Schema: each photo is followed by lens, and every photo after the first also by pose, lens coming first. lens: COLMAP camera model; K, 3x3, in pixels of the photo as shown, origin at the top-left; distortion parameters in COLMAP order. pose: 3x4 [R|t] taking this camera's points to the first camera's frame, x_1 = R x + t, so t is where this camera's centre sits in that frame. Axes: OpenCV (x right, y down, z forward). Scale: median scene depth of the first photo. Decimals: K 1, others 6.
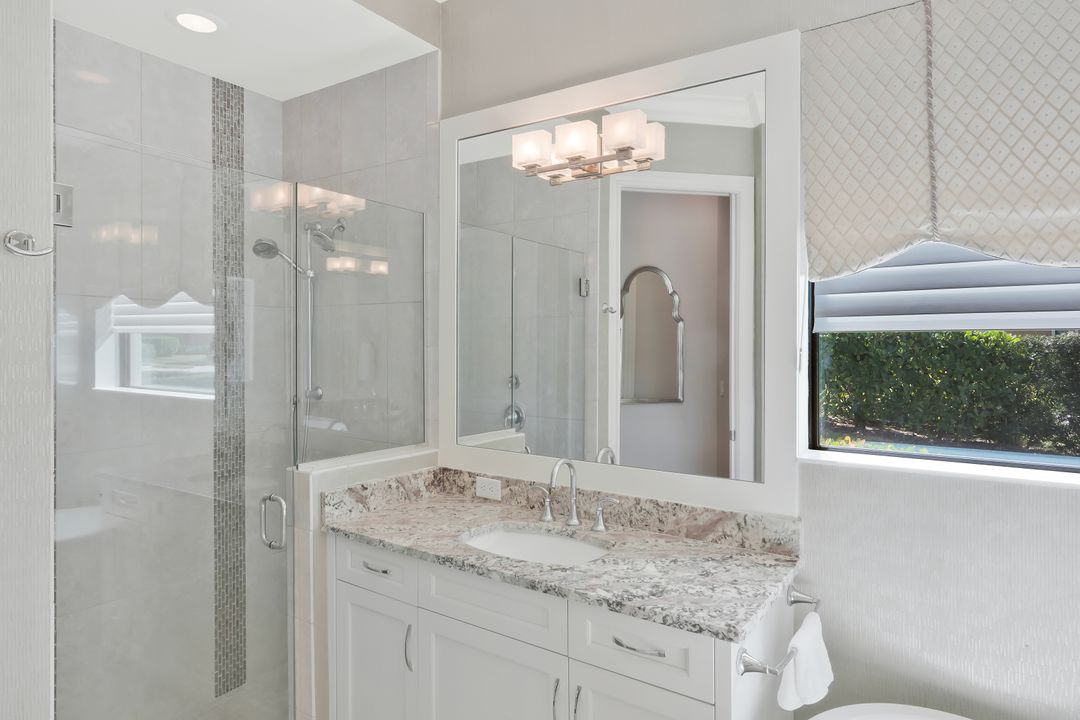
lens RADIAL K [[643.5, 0, 540.1], [0, 643.5, 343.7], [0, 0, 1]] dist [-0.003538, -0.000367]
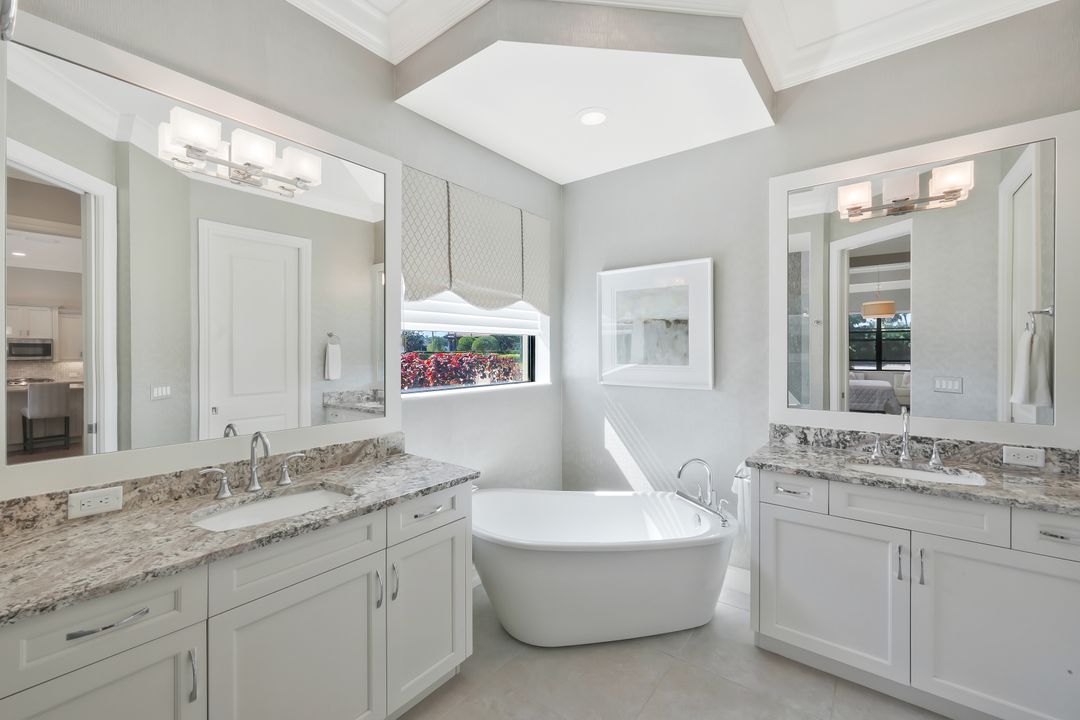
lens RADIAL K [[439.6, 0, 535.9], [0, 439.6, 349.4], [0, 0, 1]] dist [0.001652, 0.000361]
pose [[0.068362, -0.001135, 0.997660, -0.759385], [-0.000037, 0.999999, 0.001140, 0.036320], [-0.997661, -0.000115, 0.068362, 0.503069]]
